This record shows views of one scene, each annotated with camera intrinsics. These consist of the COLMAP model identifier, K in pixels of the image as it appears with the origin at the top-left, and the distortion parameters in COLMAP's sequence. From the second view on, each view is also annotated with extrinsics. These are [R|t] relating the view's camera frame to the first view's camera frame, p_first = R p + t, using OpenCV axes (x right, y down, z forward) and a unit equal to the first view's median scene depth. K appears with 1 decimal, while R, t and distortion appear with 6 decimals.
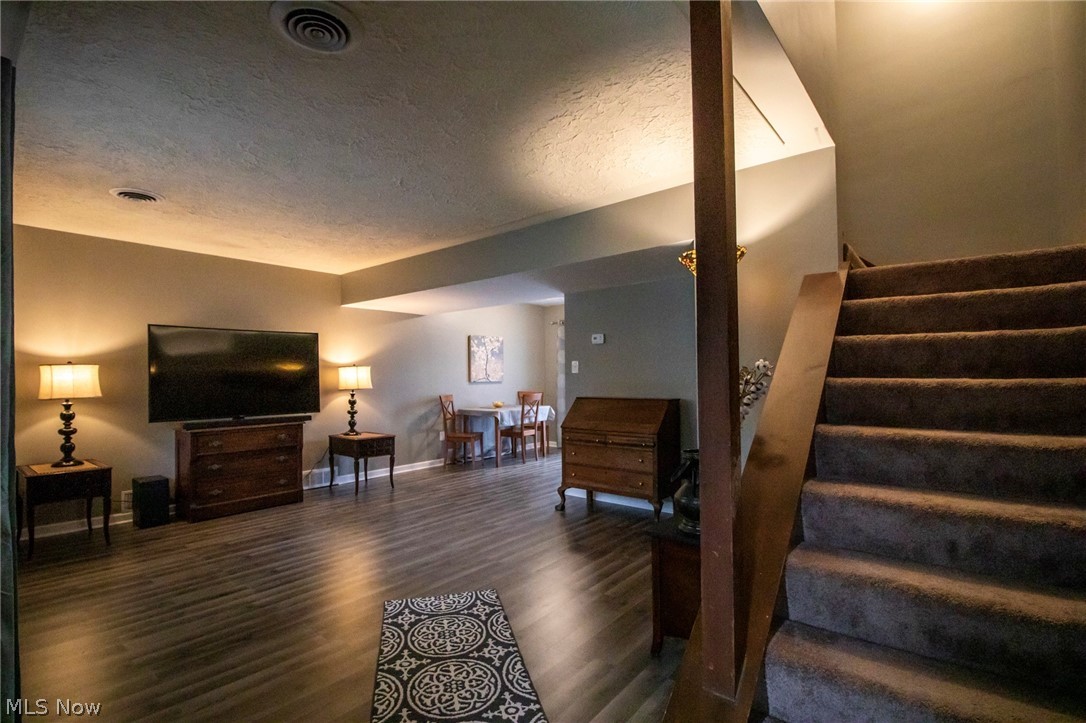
lens RADIAL K [[506.0, 0, 547.2], [0, 506.0, 365.3], [0, 0, 1]] dist [0.004913, 0.000253]
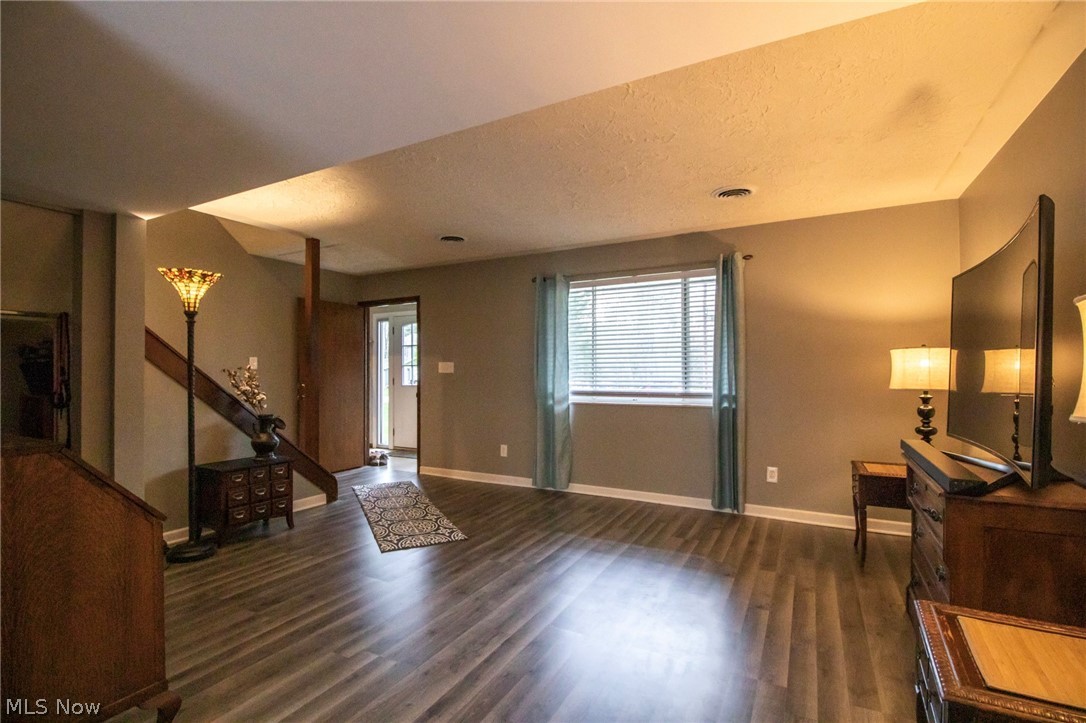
lens RADIAL K [[506.0, 0, 543.3], [0, 506.0, 367.8], [0, 0, 1]] dist [0.004913, 0.000253]
pose [[-0.982808, 0.016832, -0.183861, -0.282266], [0.020079, 0.999673, -0.015808, 0.043361], [0.183535, -0.019228, -0.982825, 2.400689]]
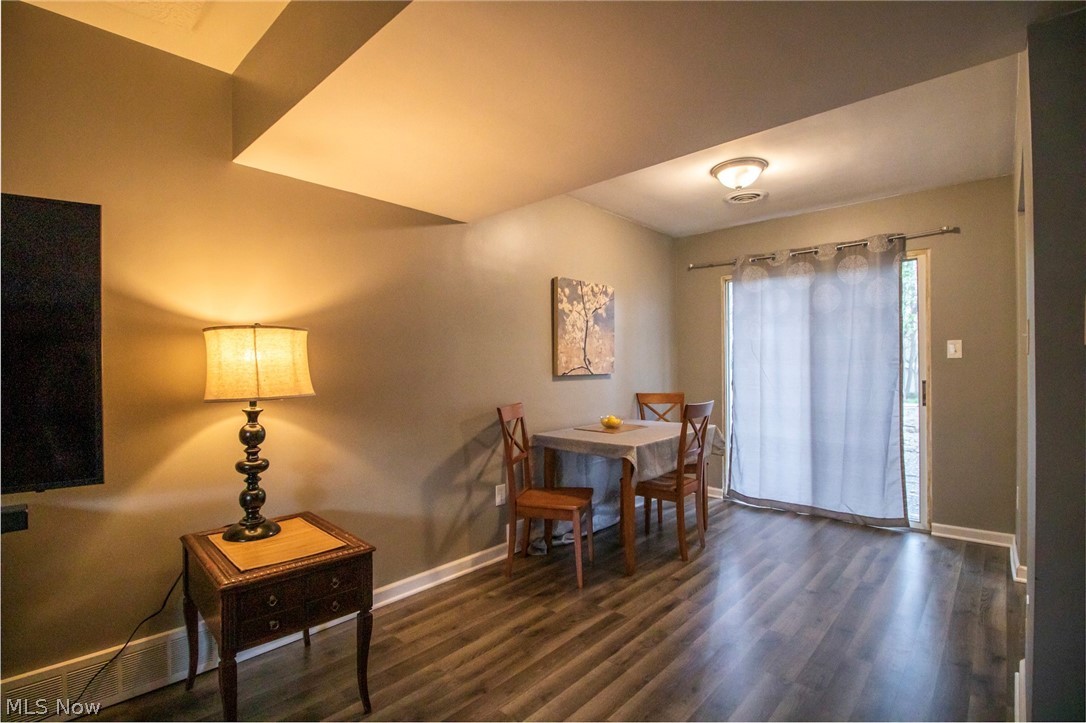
lens RADIAL K [[506.0, 0, 540.8], [0, 506.0, 363.0], [0, 0, 1]] dist [0.004913, 0.000253]
pose [[0.997004, 0.011488, -0.076486, -0.139090], [-0.009899, 0.999728, 0.021131, 0.012696], [0.076708, -0.020310, 0.996847, 0.557252]]
